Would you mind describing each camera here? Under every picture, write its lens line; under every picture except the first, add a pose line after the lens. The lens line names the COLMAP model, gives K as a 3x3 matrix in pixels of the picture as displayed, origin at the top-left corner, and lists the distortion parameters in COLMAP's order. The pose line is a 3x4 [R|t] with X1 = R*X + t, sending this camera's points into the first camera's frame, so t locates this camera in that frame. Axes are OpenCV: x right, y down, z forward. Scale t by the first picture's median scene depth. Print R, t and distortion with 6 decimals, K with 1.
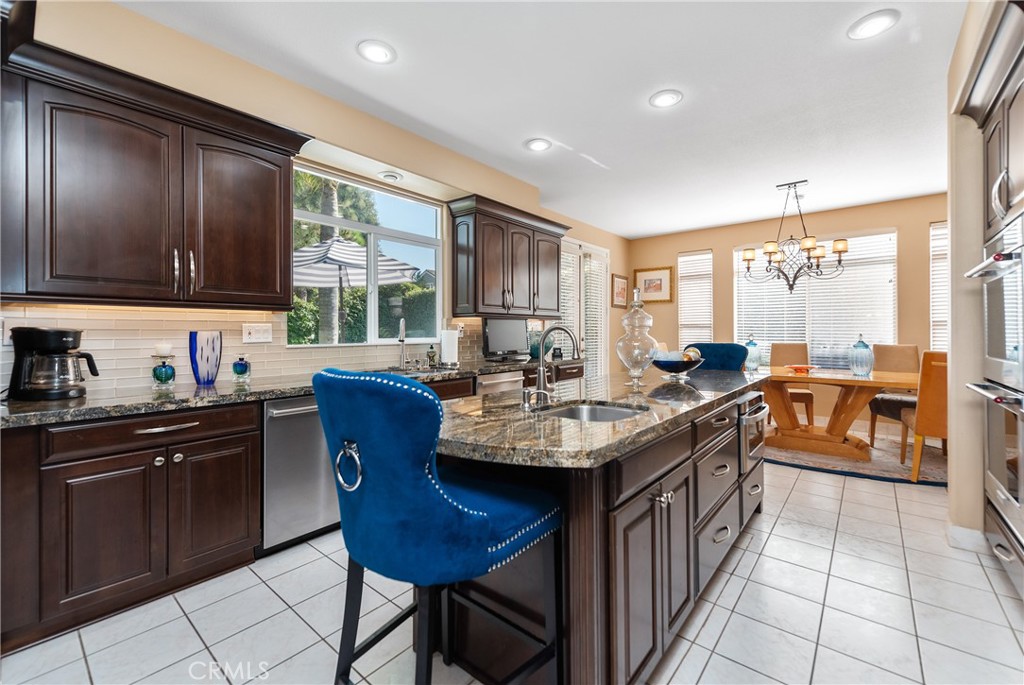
lens RADIAL K [[416.4, 0, 508.0], [0, 416.4, 333.8], [0, 0, 1]] dist [0.000351, -0.000561]
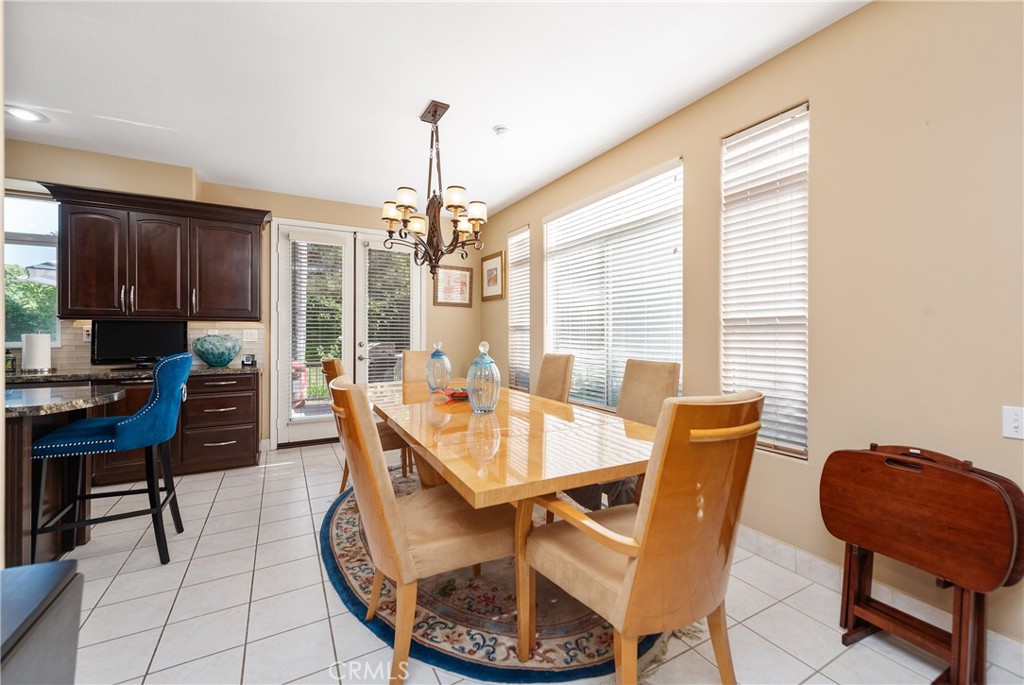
lens RADIAL K [[416.4, 0, 510.7], [0, 416.4, 340.7], [0, 0, 1]] dist [0.000351, -0.000561]
pose [[0.941484, 0.008329, -0.336955, 0.940631], [-0.004524, 0.999917, 0.012078, -0.007891], [0.337028, -0.009847, 0.941443, 0.392614]]
